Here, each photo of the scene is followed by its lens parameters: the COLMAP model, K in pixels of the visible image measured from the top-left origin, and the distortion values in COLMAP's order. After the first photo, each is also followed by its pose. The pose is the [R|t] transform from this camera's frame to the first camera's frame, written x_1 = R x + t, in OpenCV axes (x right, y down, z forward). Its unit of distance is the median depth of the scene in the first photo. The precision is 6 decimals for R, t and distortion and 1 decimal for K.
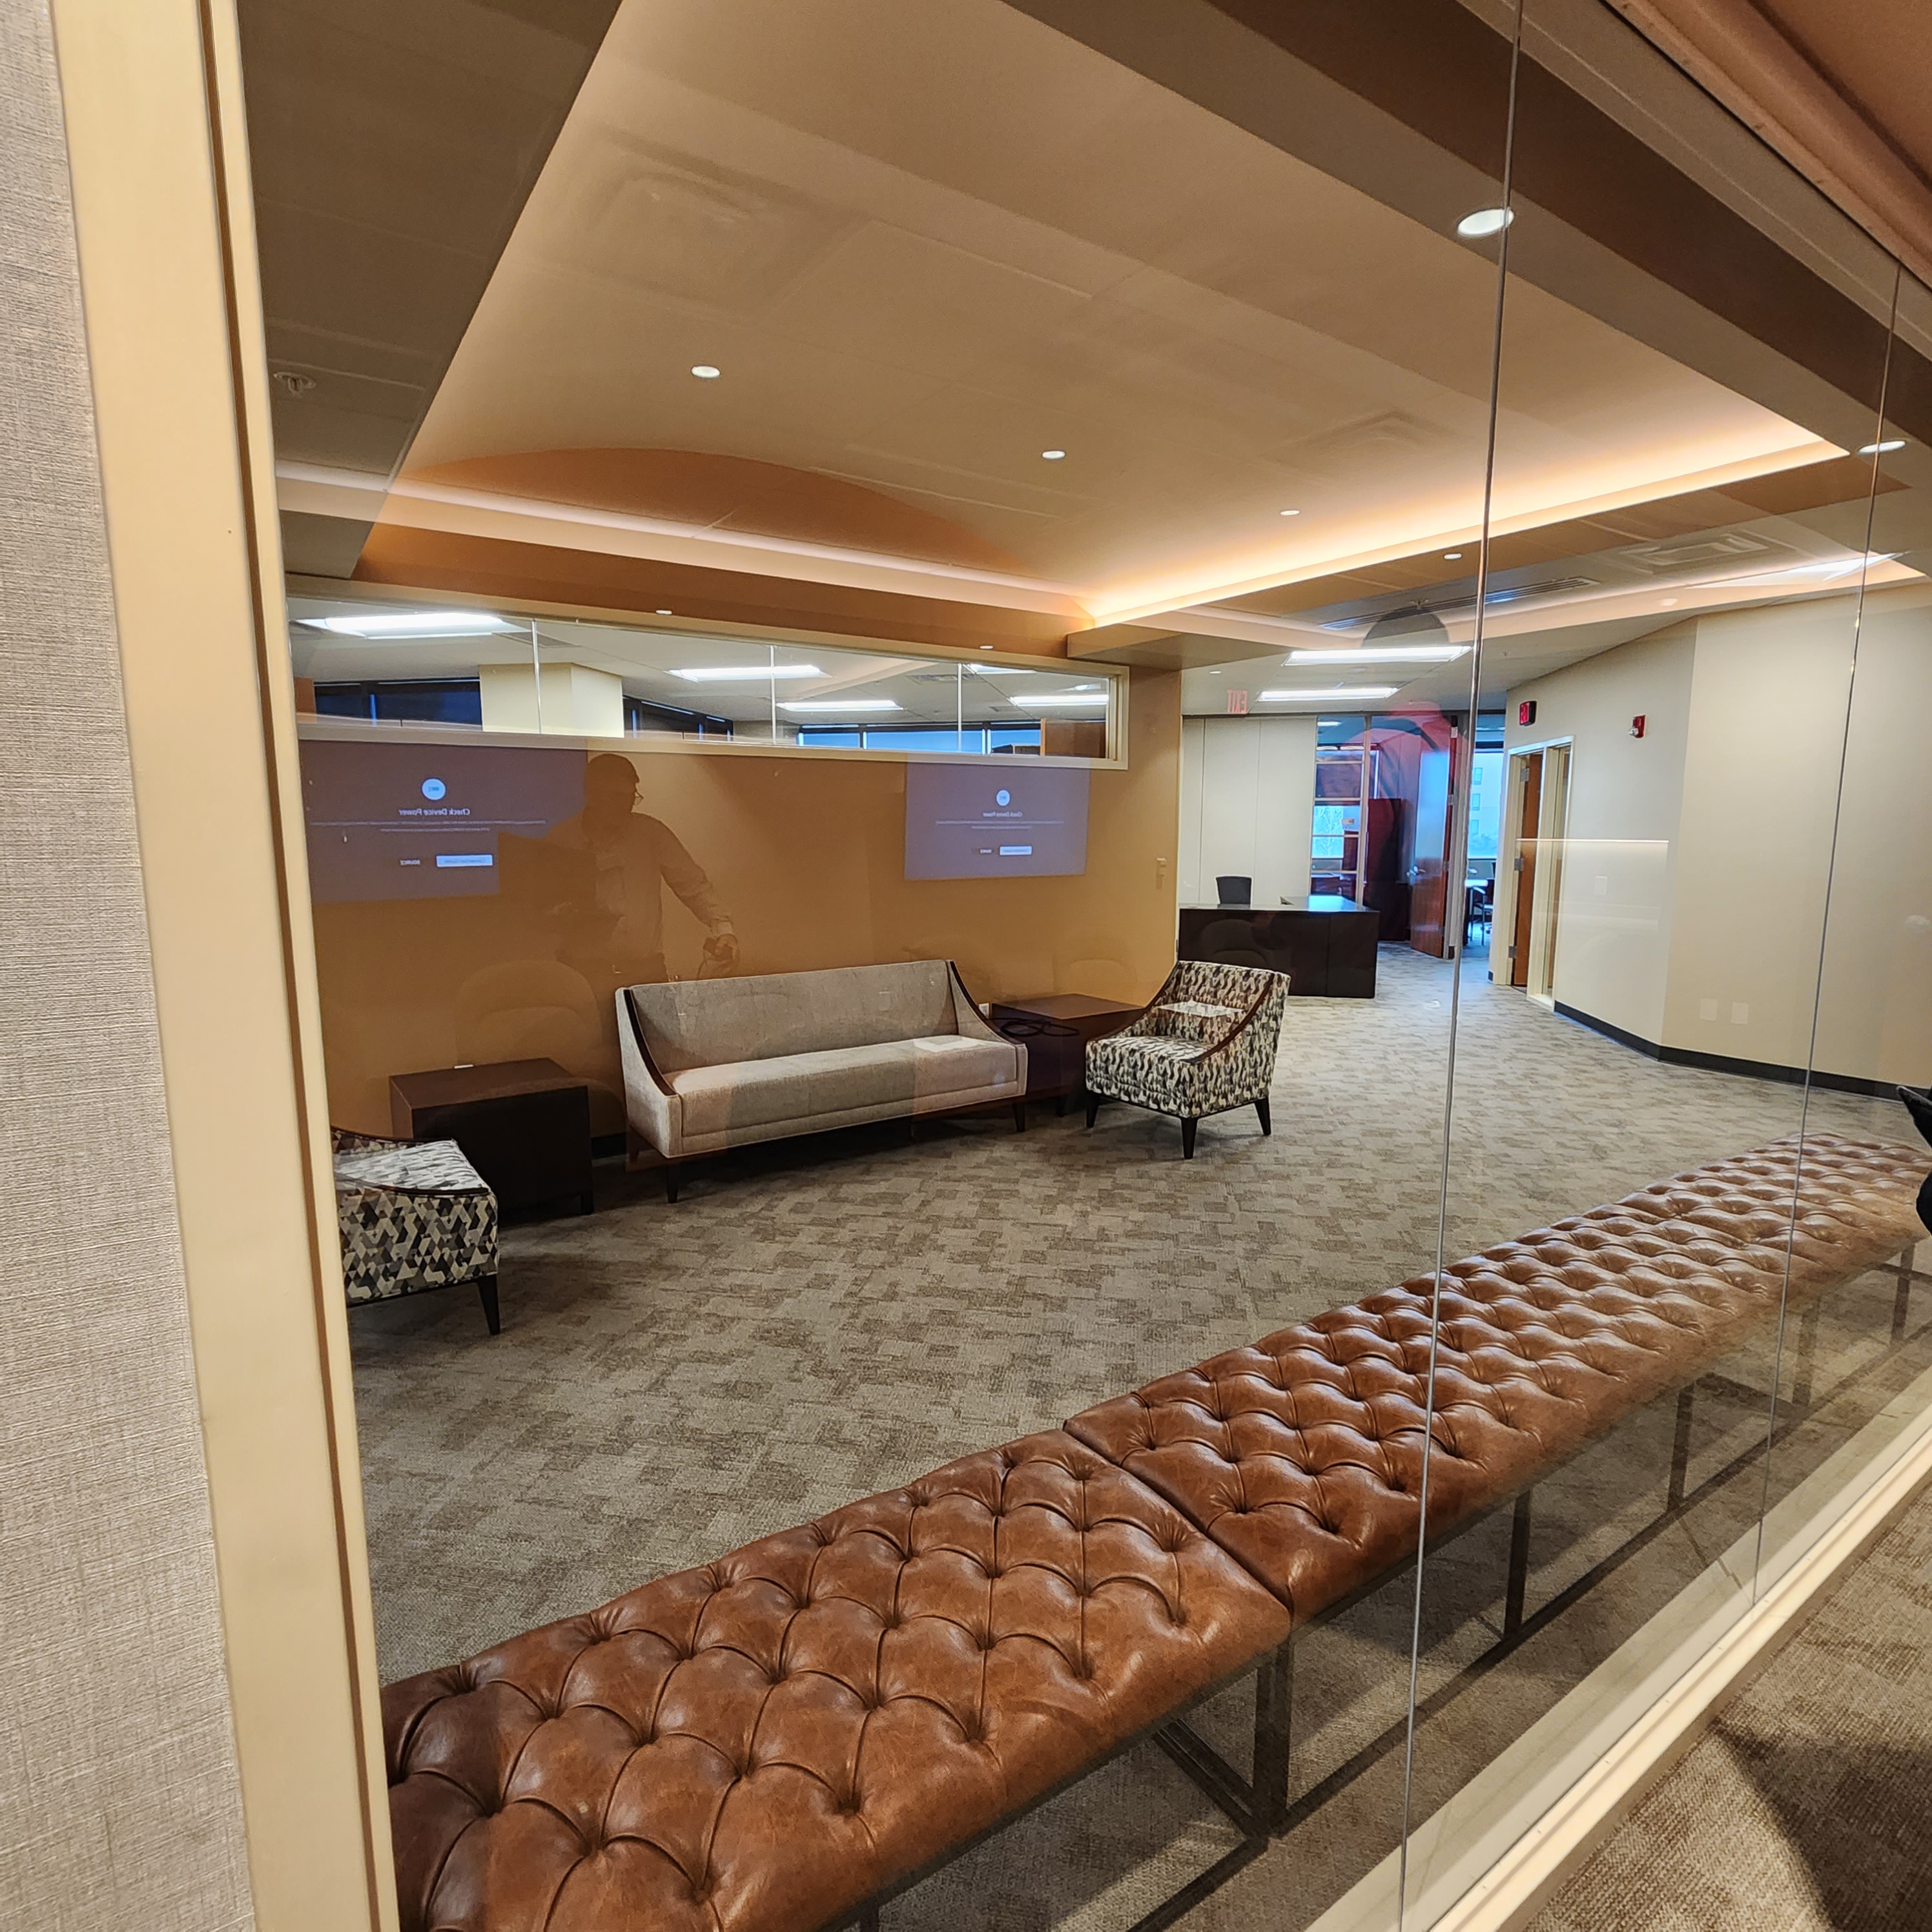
lens RADIAL K [[1059.6, 0, 964.2], [0, 1059.6, 969.6], [0, 0, 1]] dist [-0.008026, -0.000475]
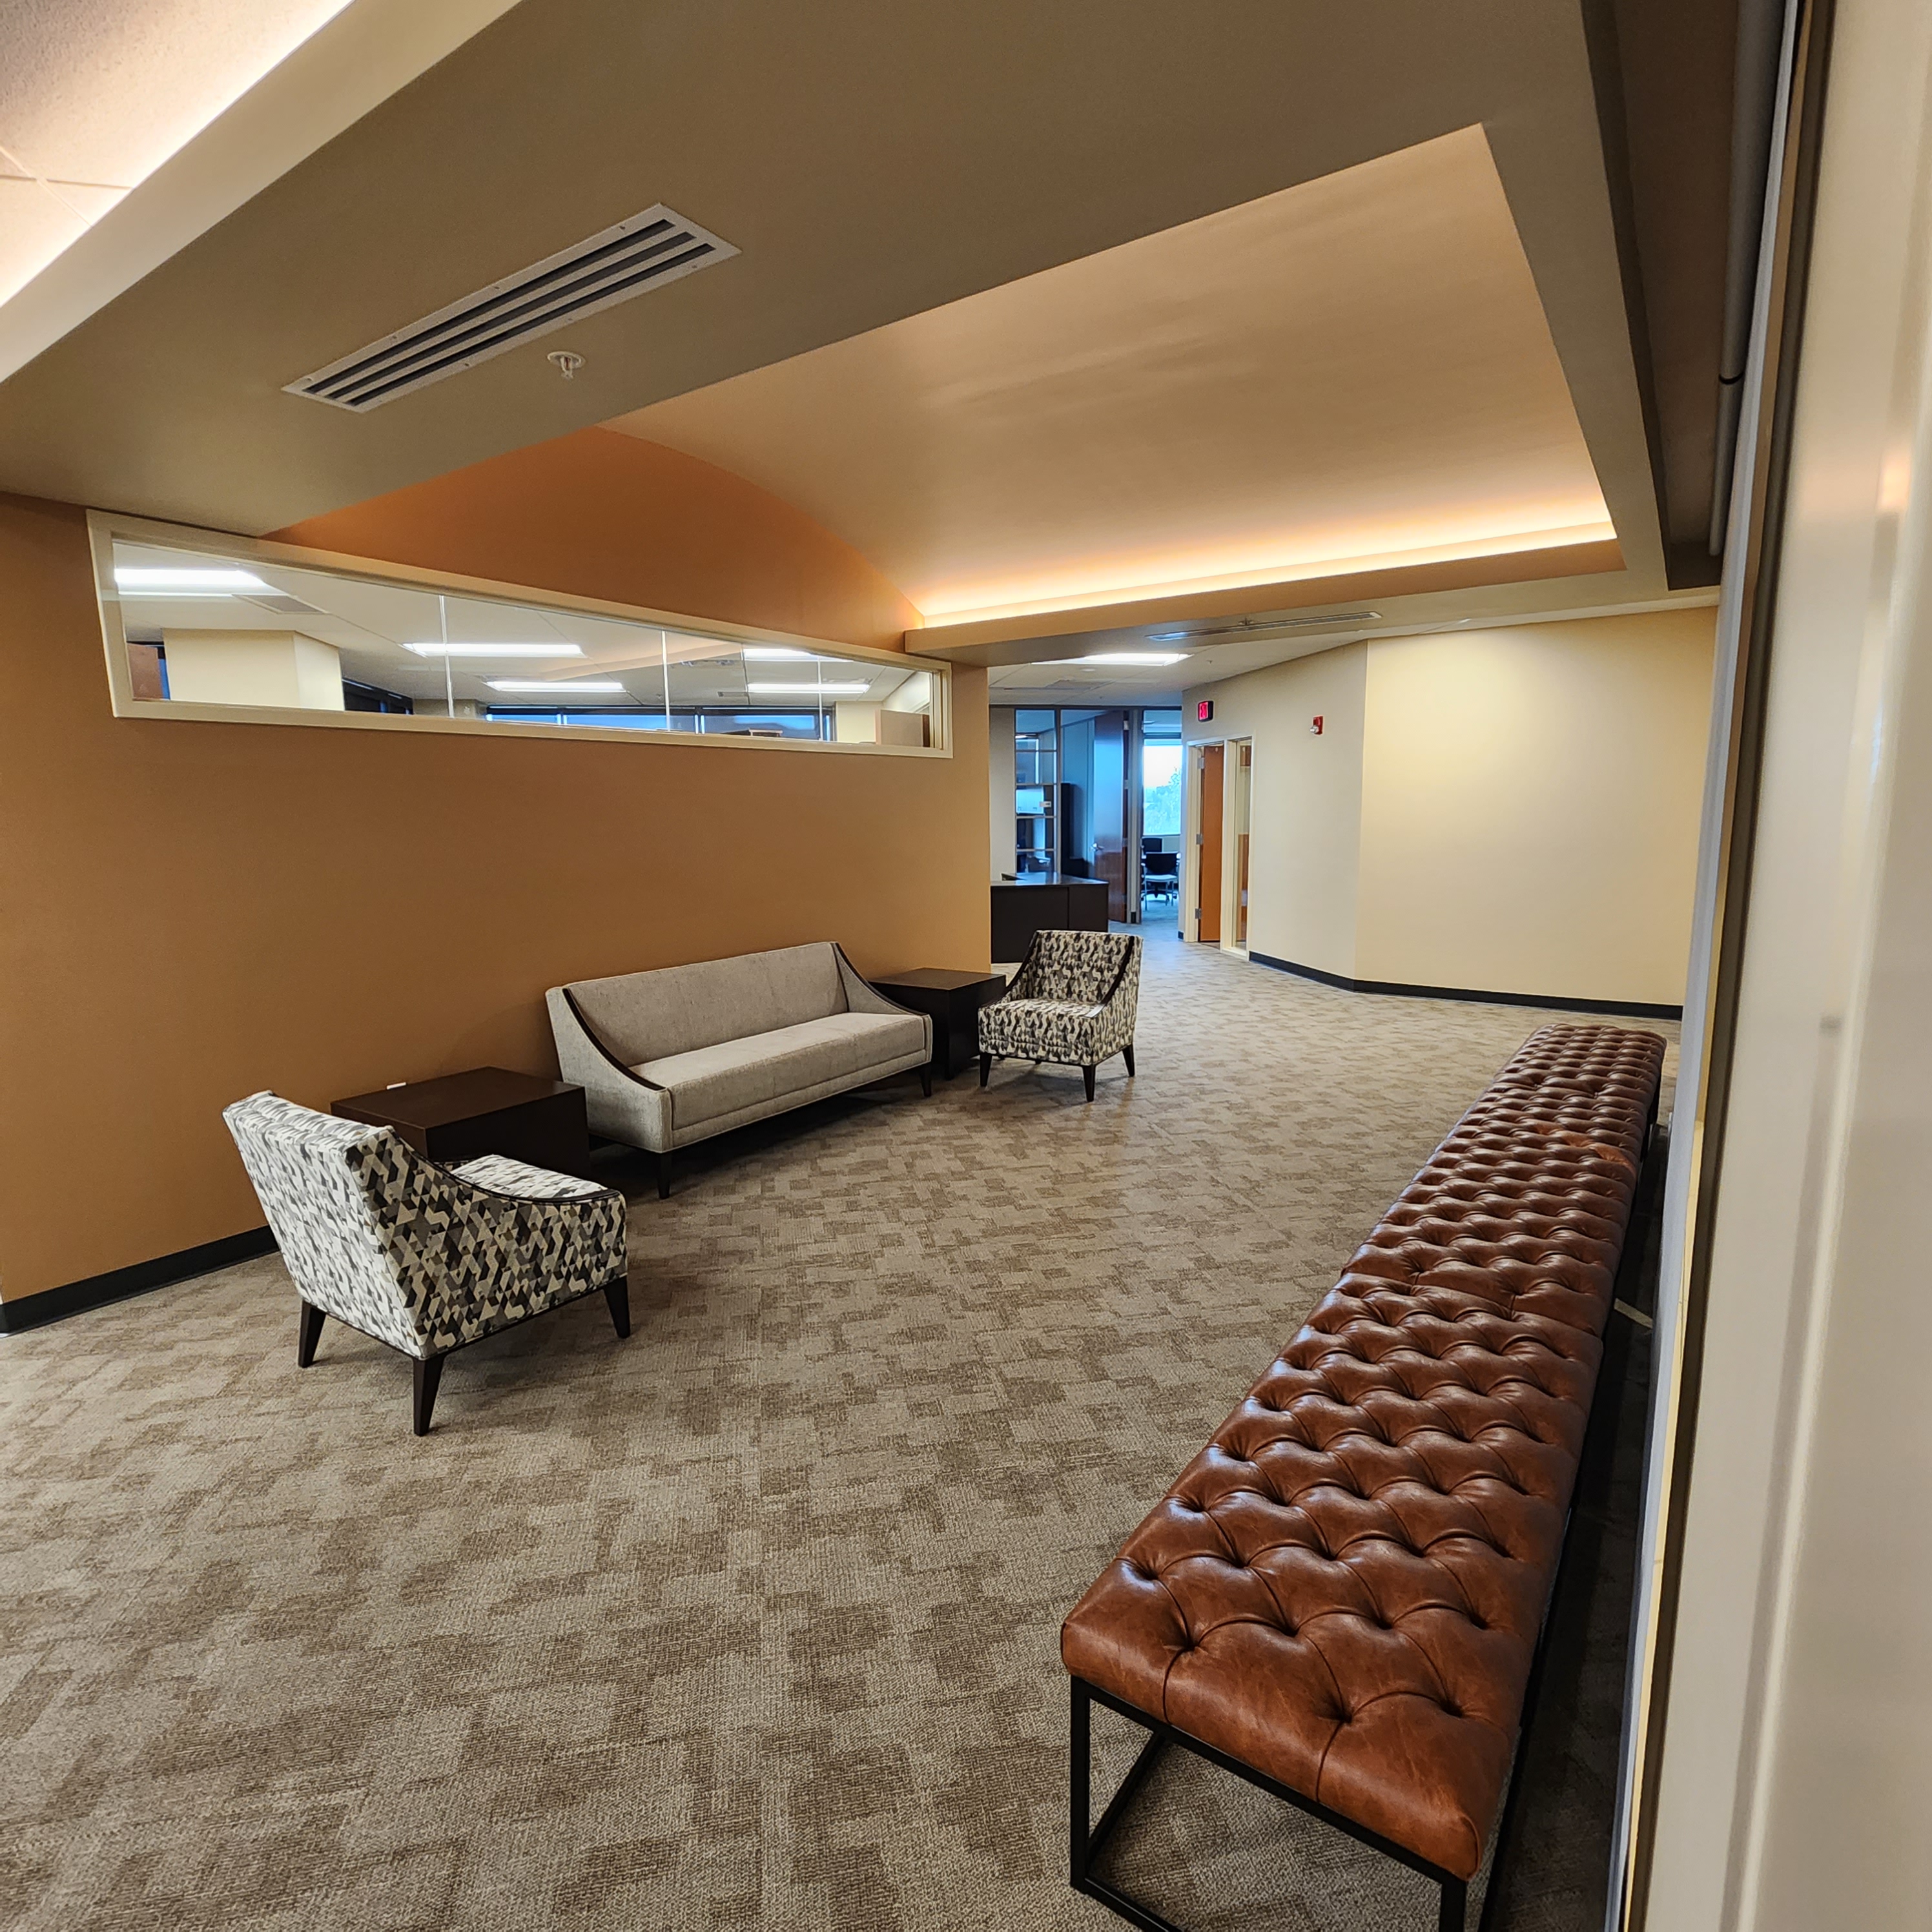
lens RADIAL K [[1059.6, 0, 969.8], [0, 1059.6, 965.1], [0, 0, 1]] dist [-0.008026, -0.000475]
pose [[0.930660, -0.064067, 0.360231, -0.319259], [0.060355, 0.997944, 0.021557, -0.000572], [-0.360872, 0.001679, 0.932614, -0.019786]]
